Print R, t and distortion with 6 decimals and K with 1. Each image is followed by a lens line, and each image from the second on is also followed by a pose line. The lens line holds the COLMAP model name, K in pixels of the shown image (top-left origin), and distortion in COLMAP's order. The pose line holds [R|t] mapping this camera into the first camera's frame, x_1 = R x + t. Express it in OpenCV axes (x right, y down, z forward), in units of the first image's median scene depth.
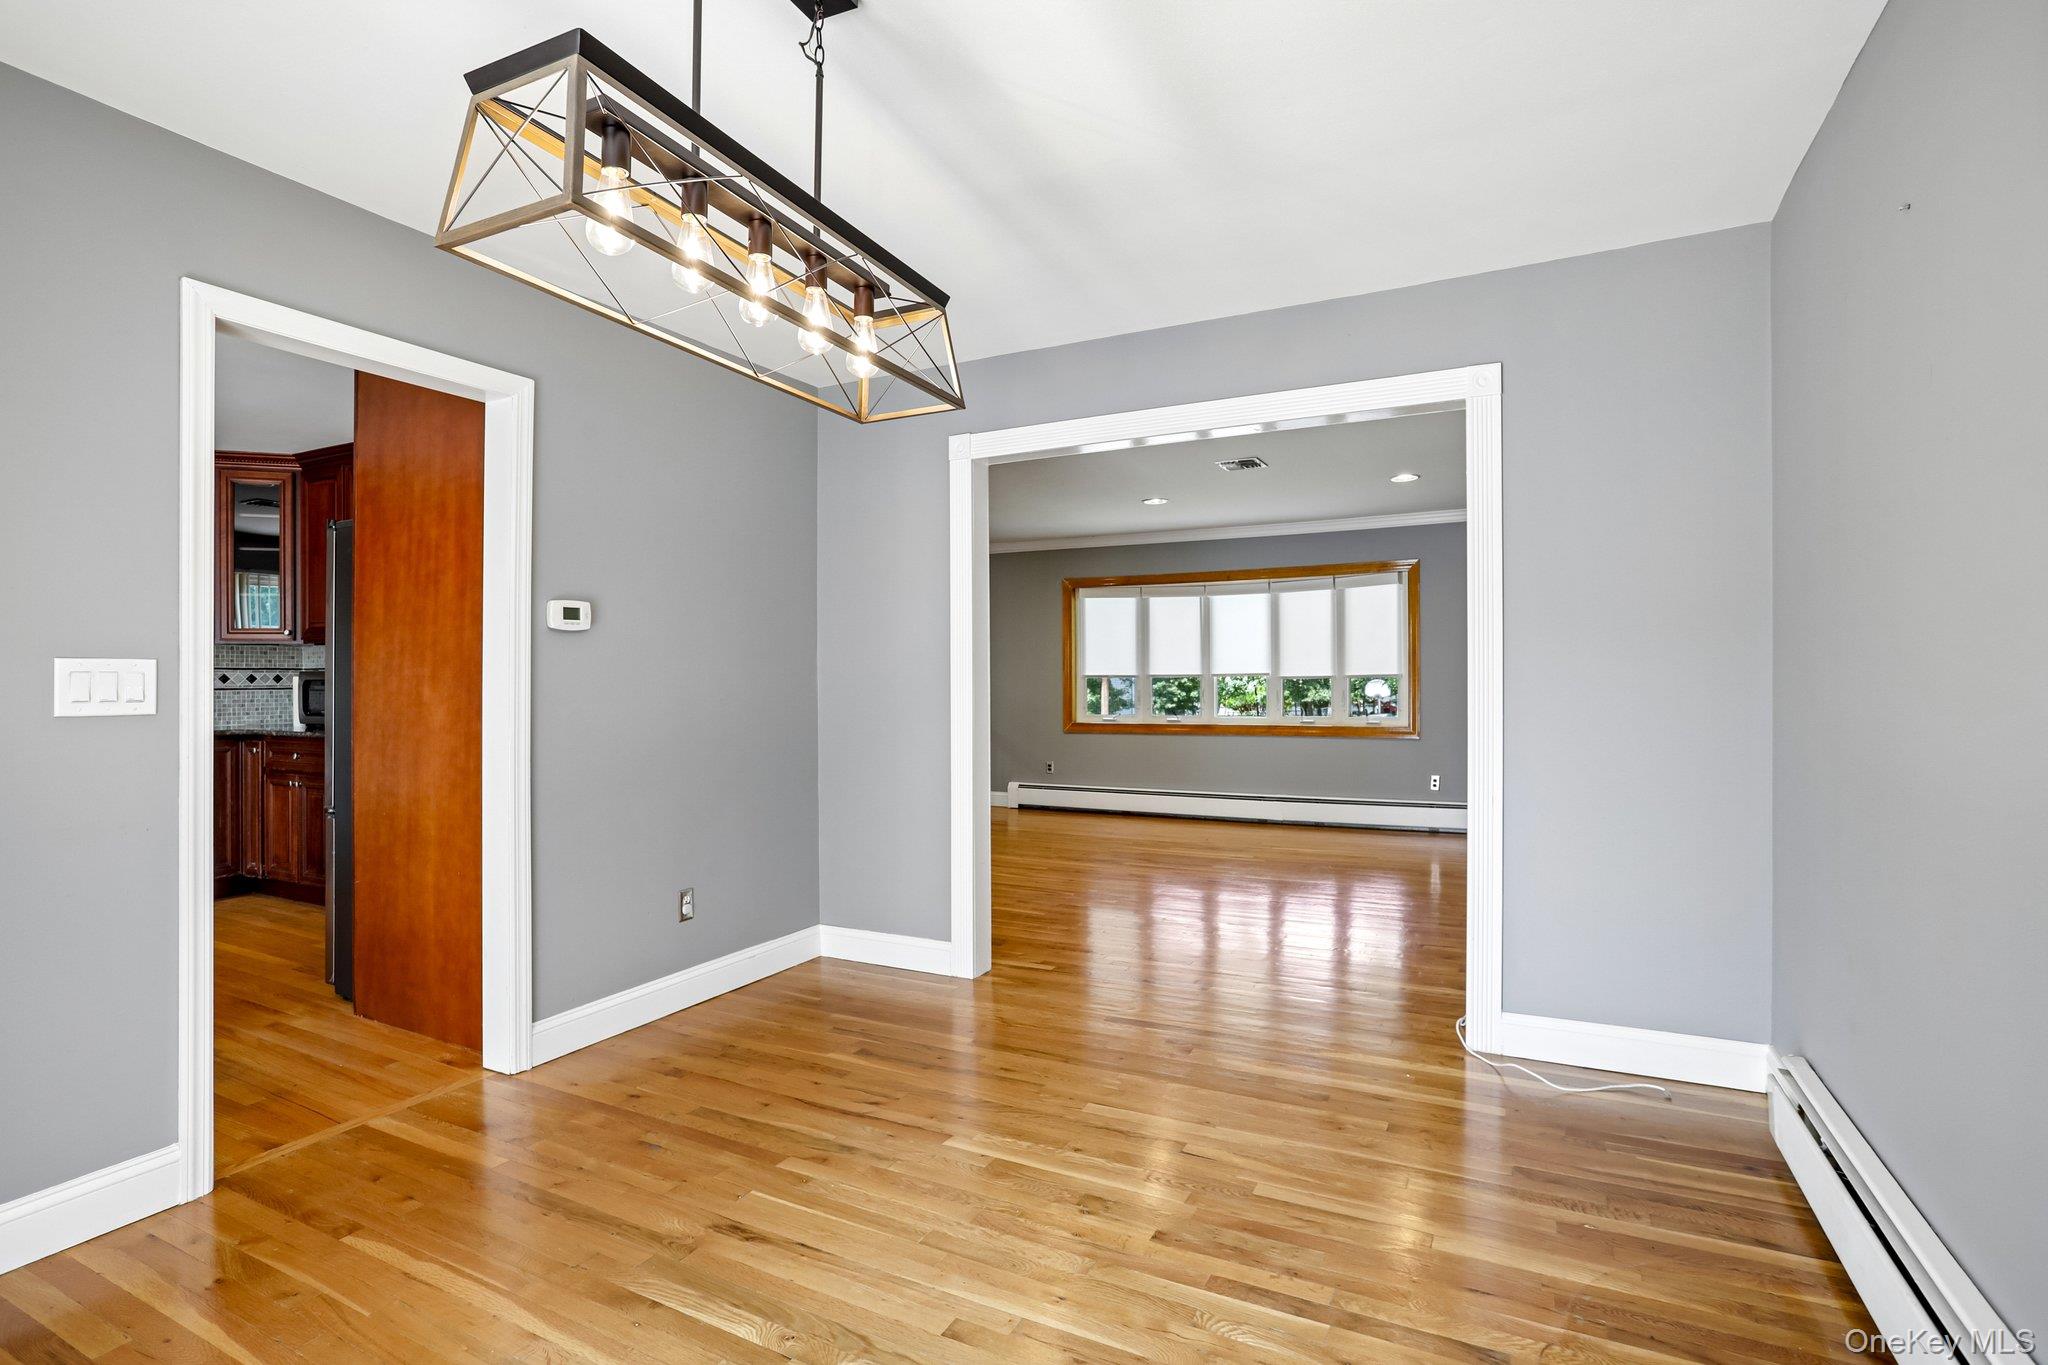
lens RADIAL K [[998.5, 0, 1018.0], [0, 998.5, 678.1], [0, 0, 1]] dist [-0.040869, 0.016824]
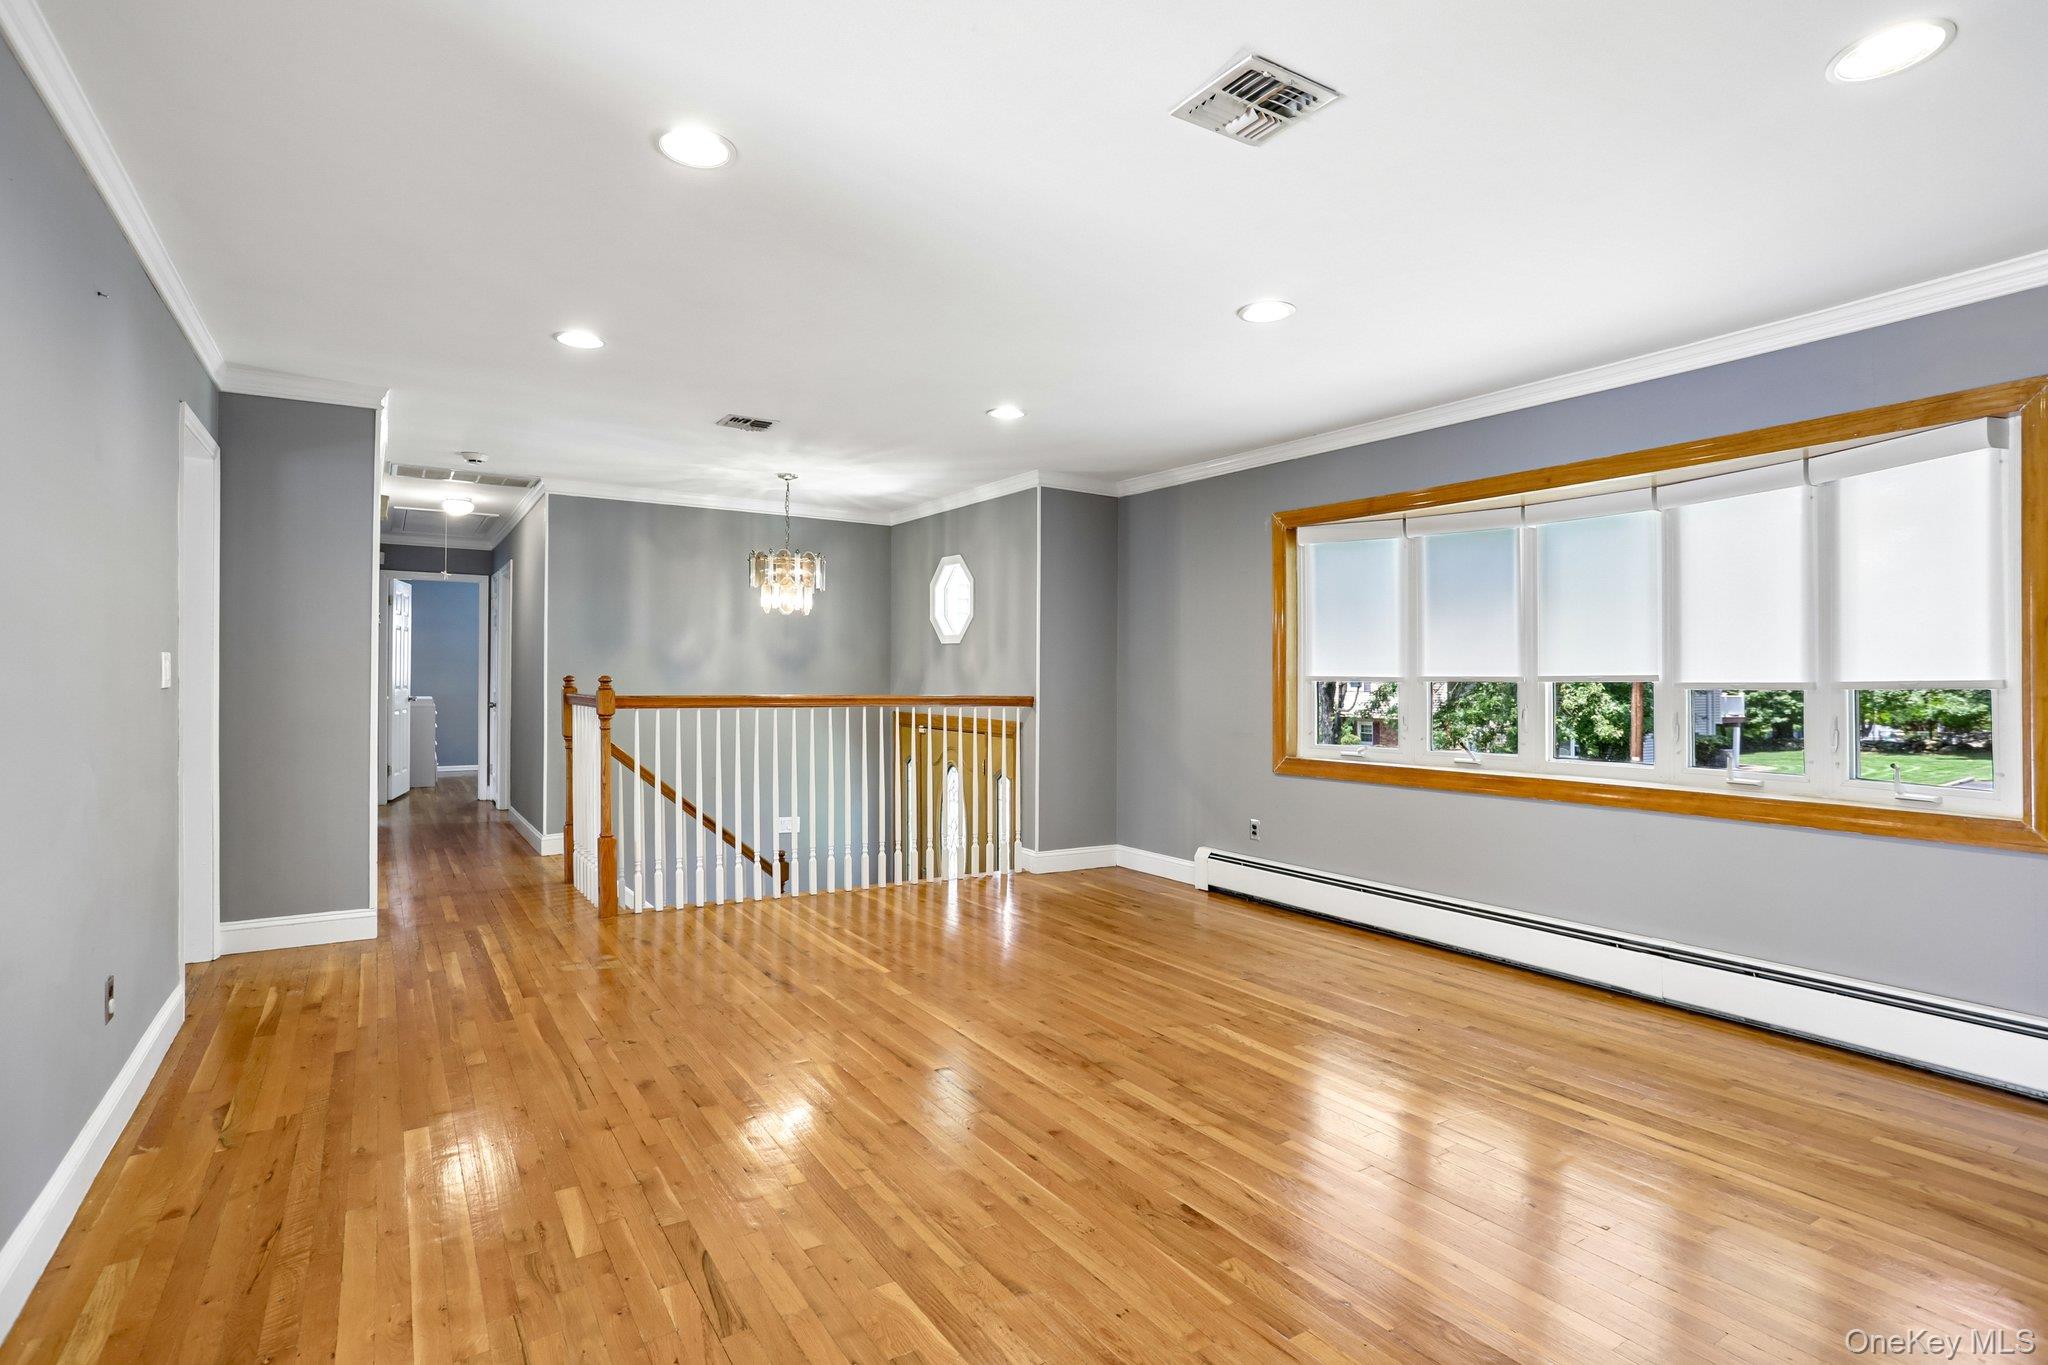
lens RADIAL K [[998.5, 0, 1011.3], [0, 998.5, 667.1], [0, 0, 1]] dist [-0.040869, 0.016824]
pose [[0.867862, 0.003928, -0.496789, 0.336611], [-0.010200, 0.999899, -0.009913, -0.001248], [0.496700, 0.013670, 0.867815, 0.671522]]
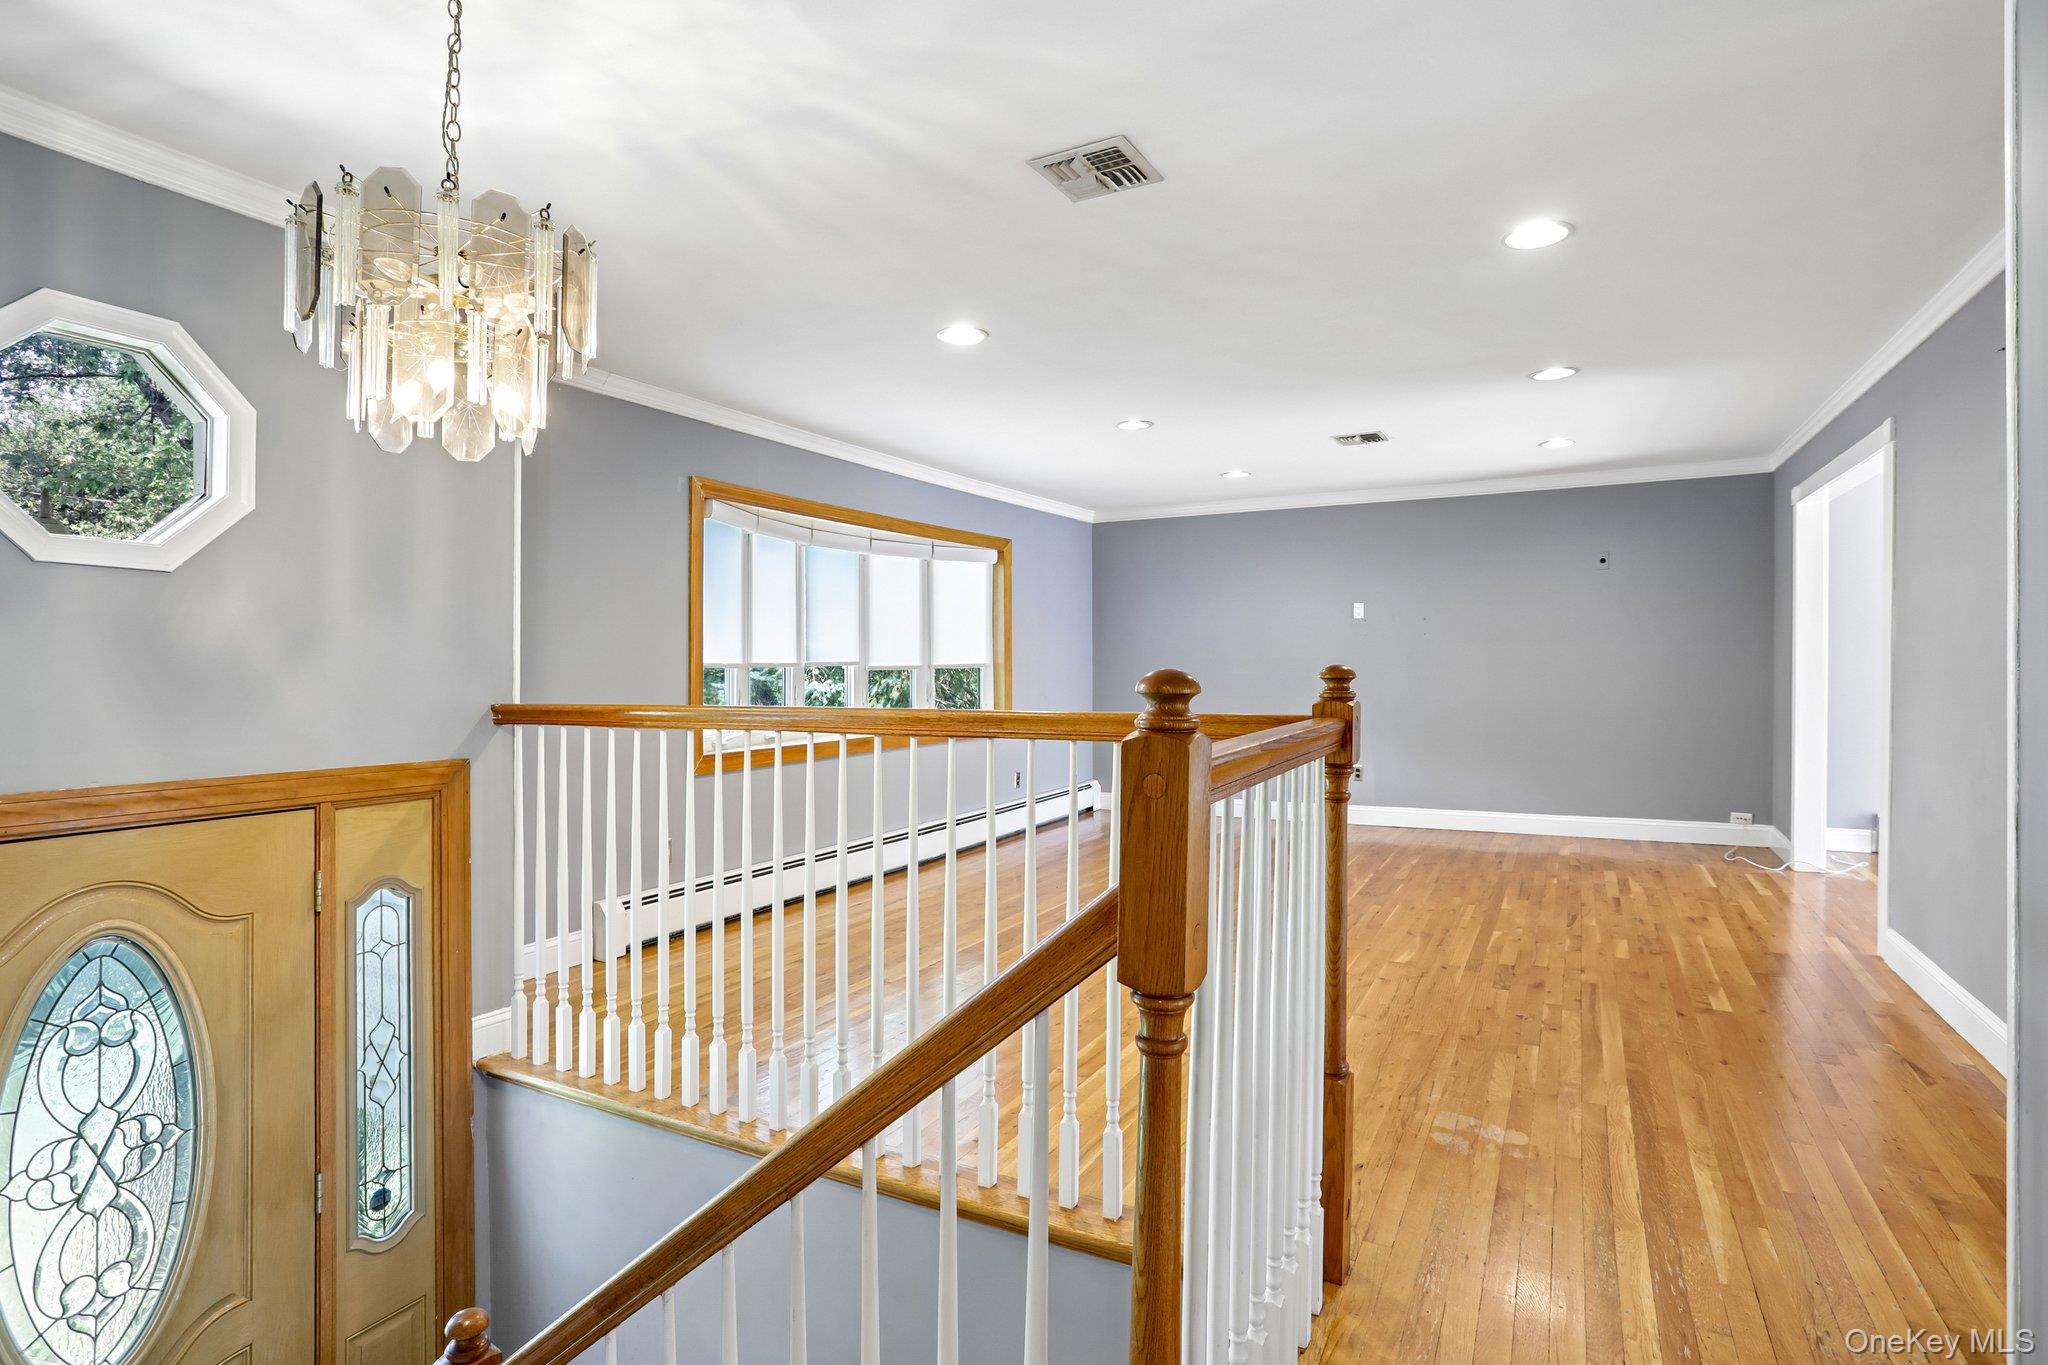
lens RADIAL K [[998.5, 0, 1028.3], [0, 998.5, 665.8], [0, 0, 1]] dist [-0.040869, 0.016824]
pose [[0.028120, 0.000008, 0.999605, -0.755076], [0.009606, 0.999954, -0.000278, -0.001780], [-0.999558, 0.009610, 0.028119, 1.348493]]
